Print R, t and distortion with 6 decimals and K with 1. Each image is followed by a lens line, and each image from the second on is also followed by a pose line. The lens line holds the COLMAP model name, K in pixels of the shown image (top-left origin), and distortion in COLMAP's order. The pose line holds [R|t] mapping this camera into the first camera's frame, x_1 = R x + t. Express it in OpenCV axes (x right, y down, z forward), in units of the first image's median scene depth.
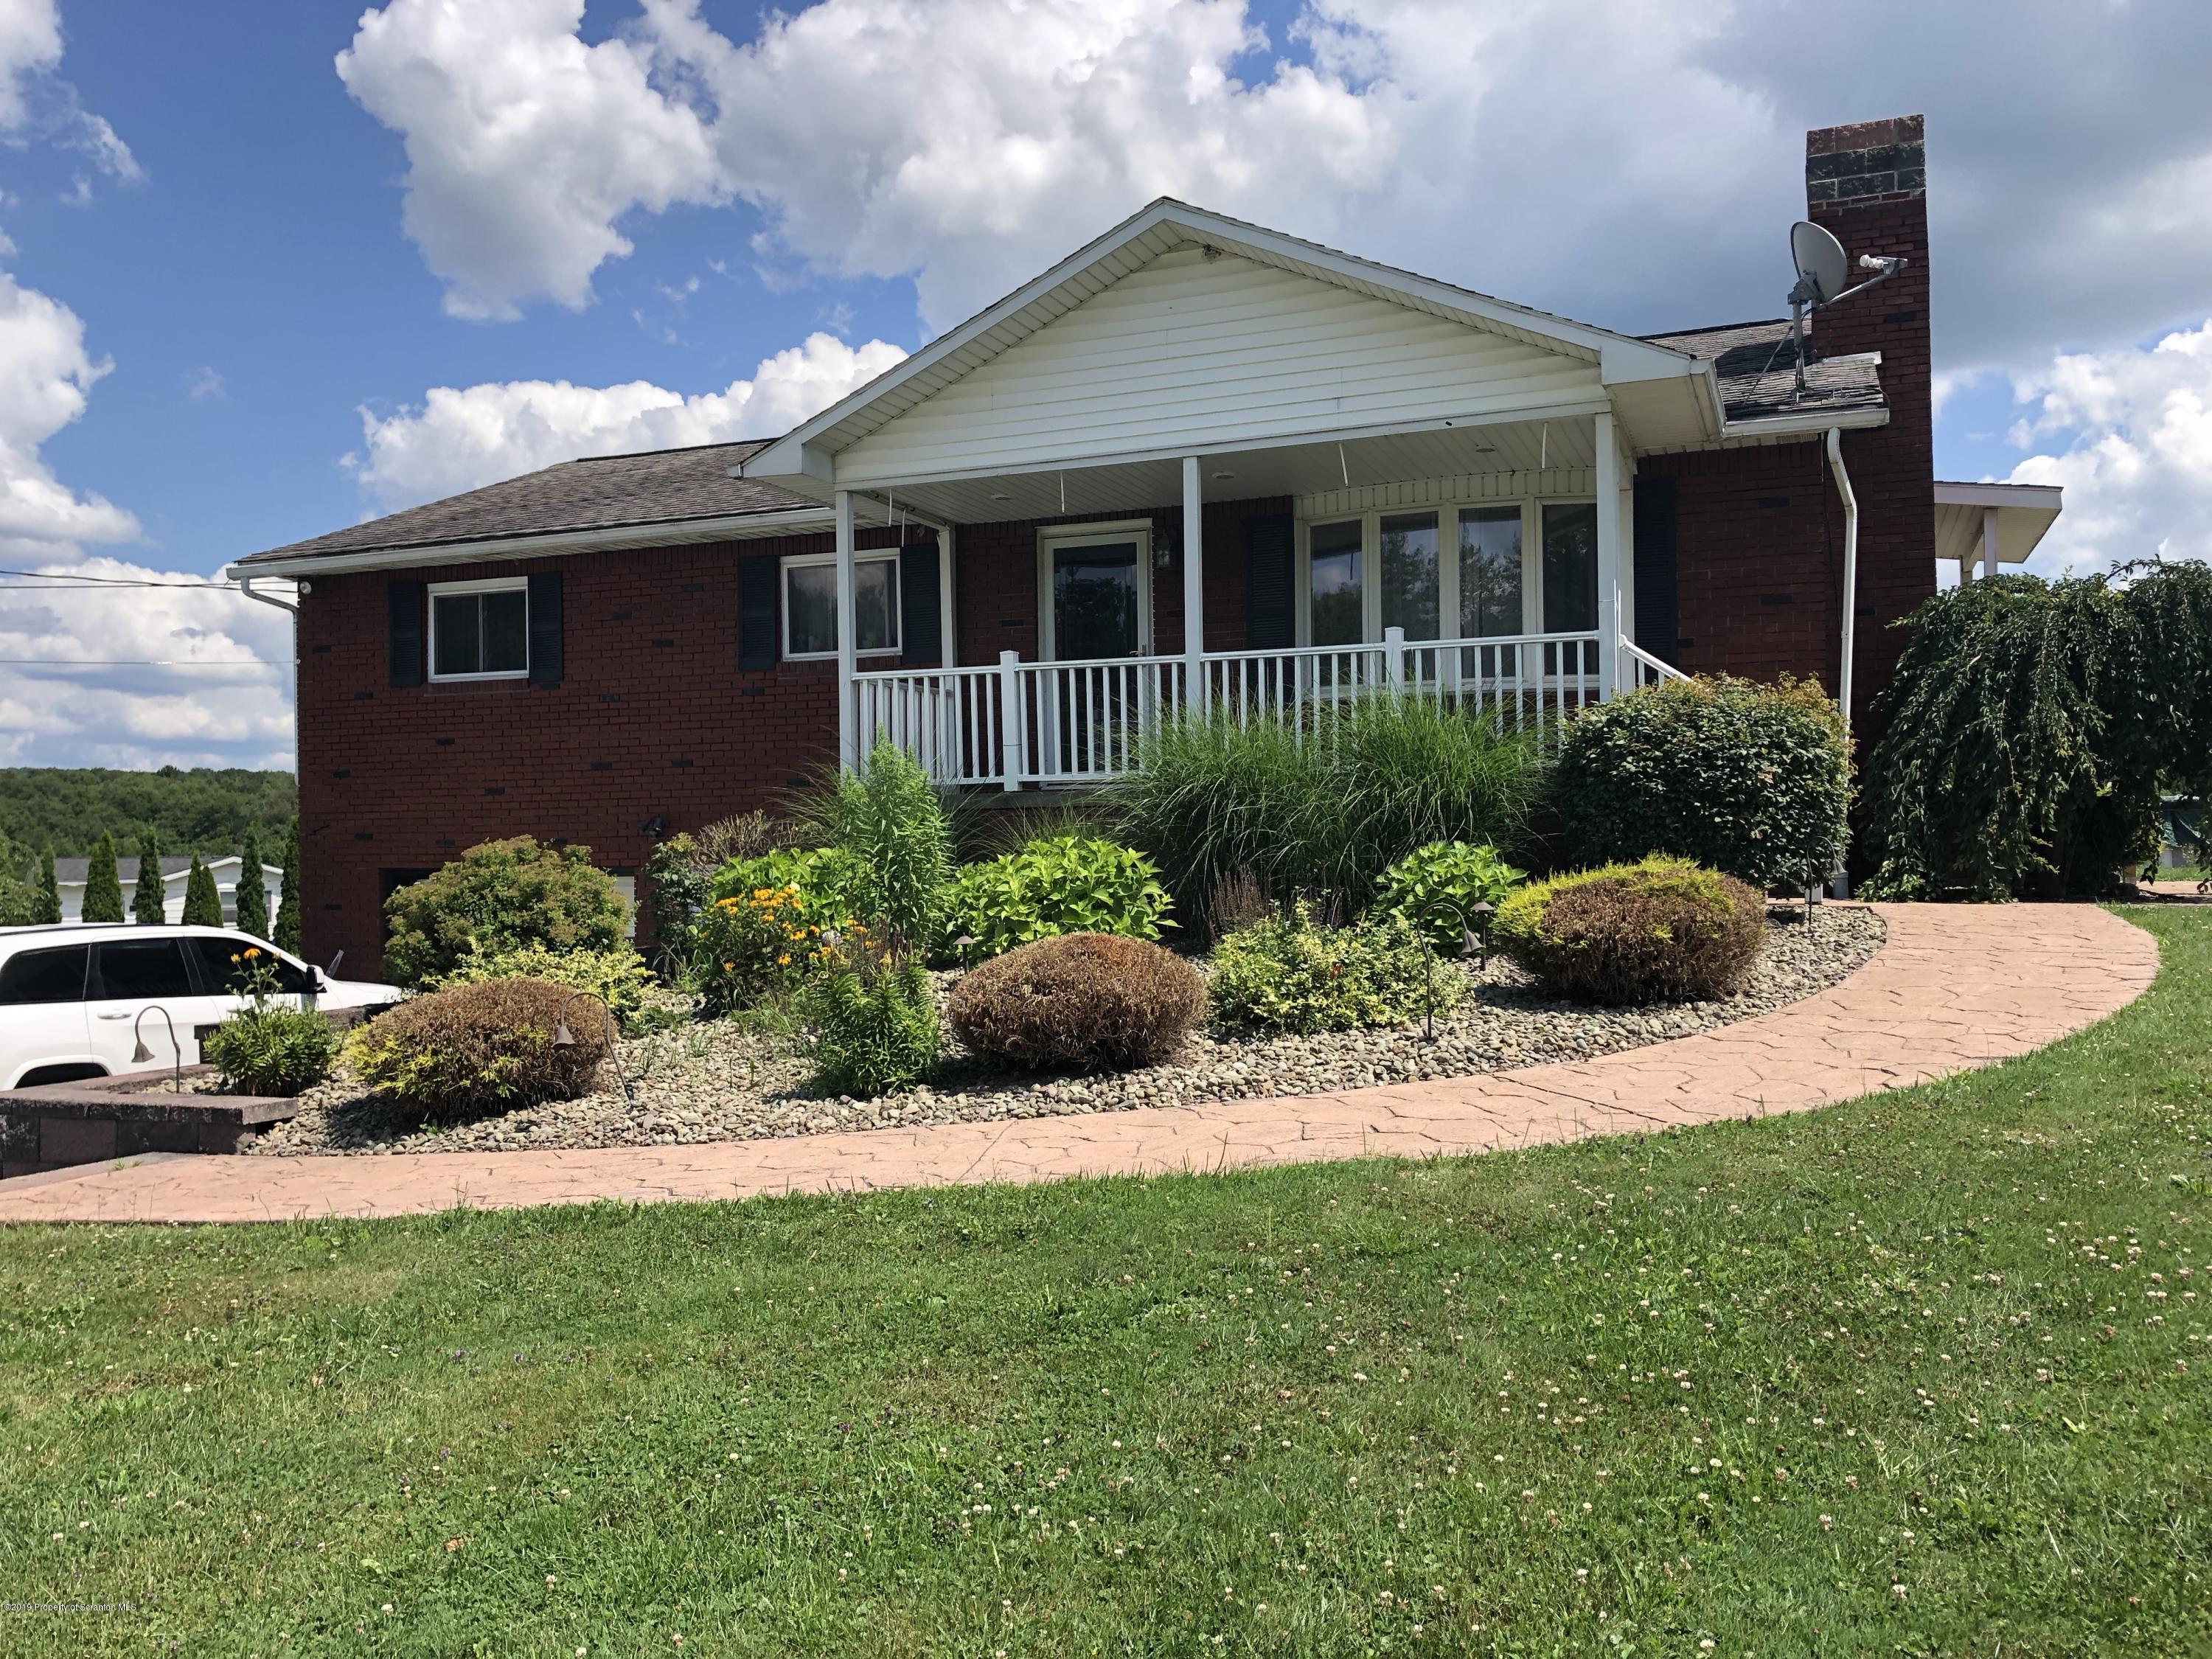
lens RADIAL K [[1789.6, 0, 1106.0], [0, 1789.6, 829.5], [0, 0, 1]] dist [0.002242, 0.008511]
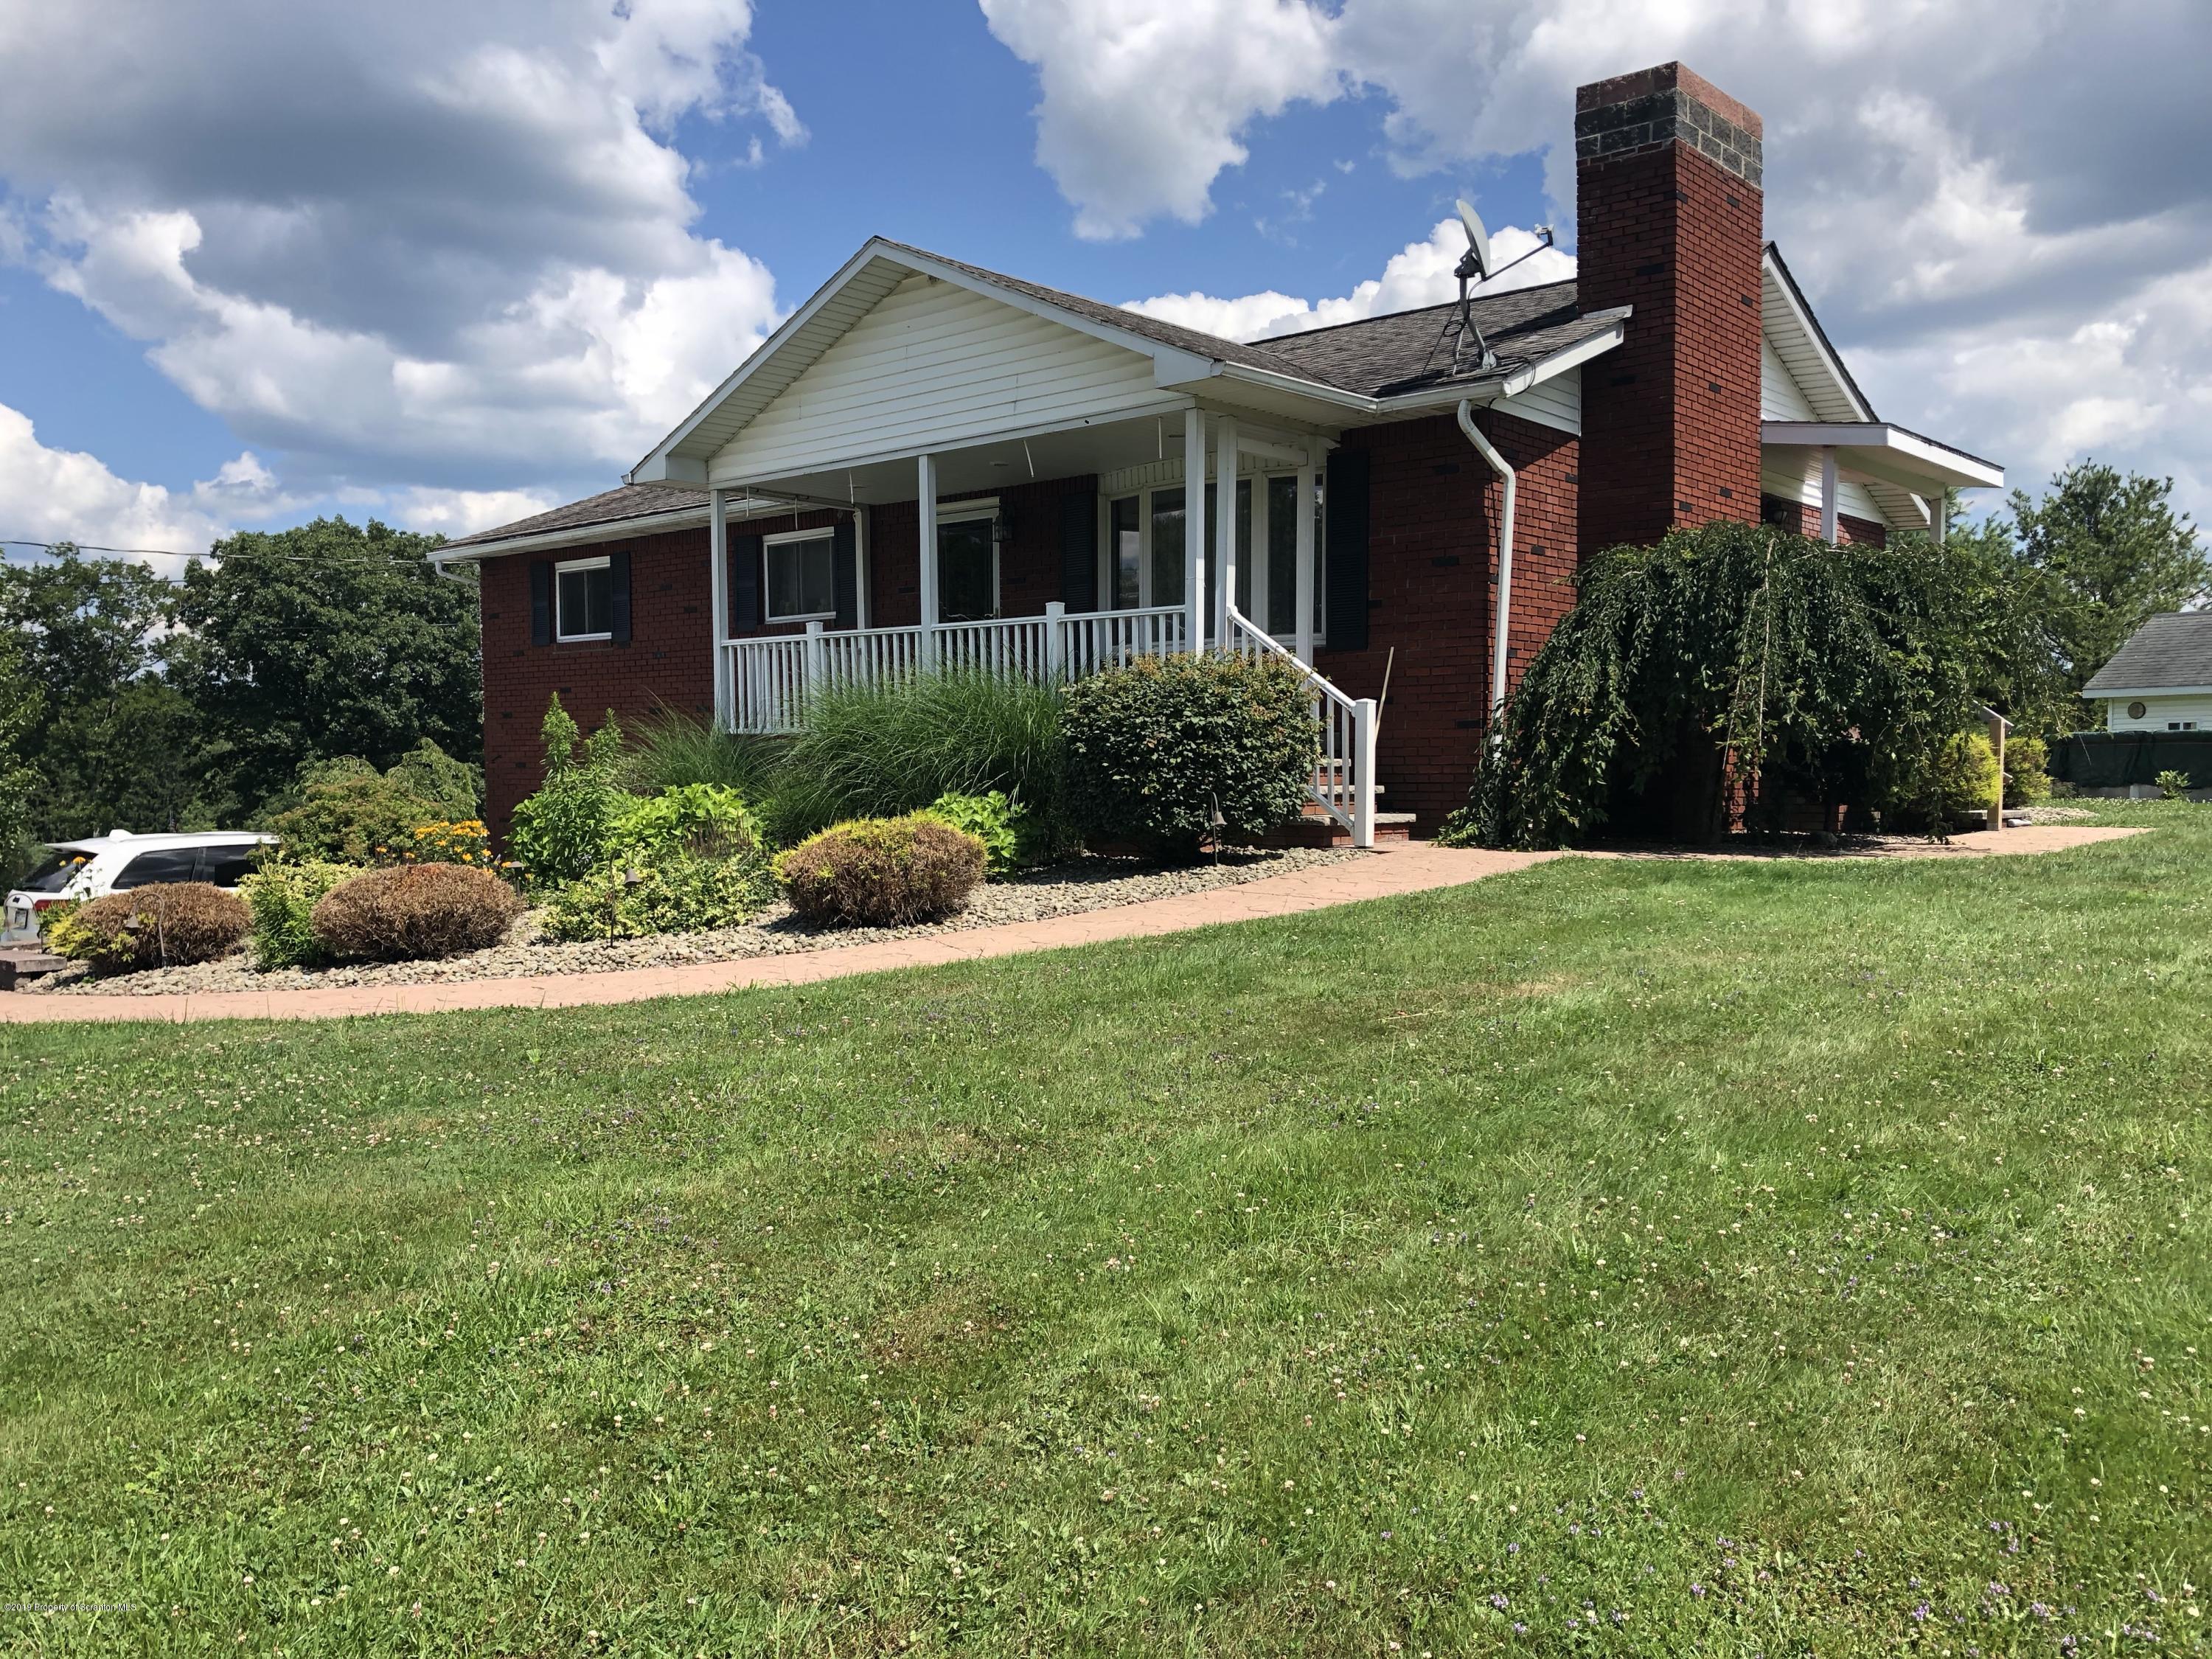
lens RADIAL K [[1845.1, 0, 1106.0], [0, 1845.1, 829.5], [0, 0, 1]] dist [-0.009840, 0.097920]
pose [[0.940454, 0.021806, -0.339221, 0.507991], [-0.005795, 0.998824, 0.048142, -0.020579], [0.339872, -0.043309, 0.939474, -0.089220]]
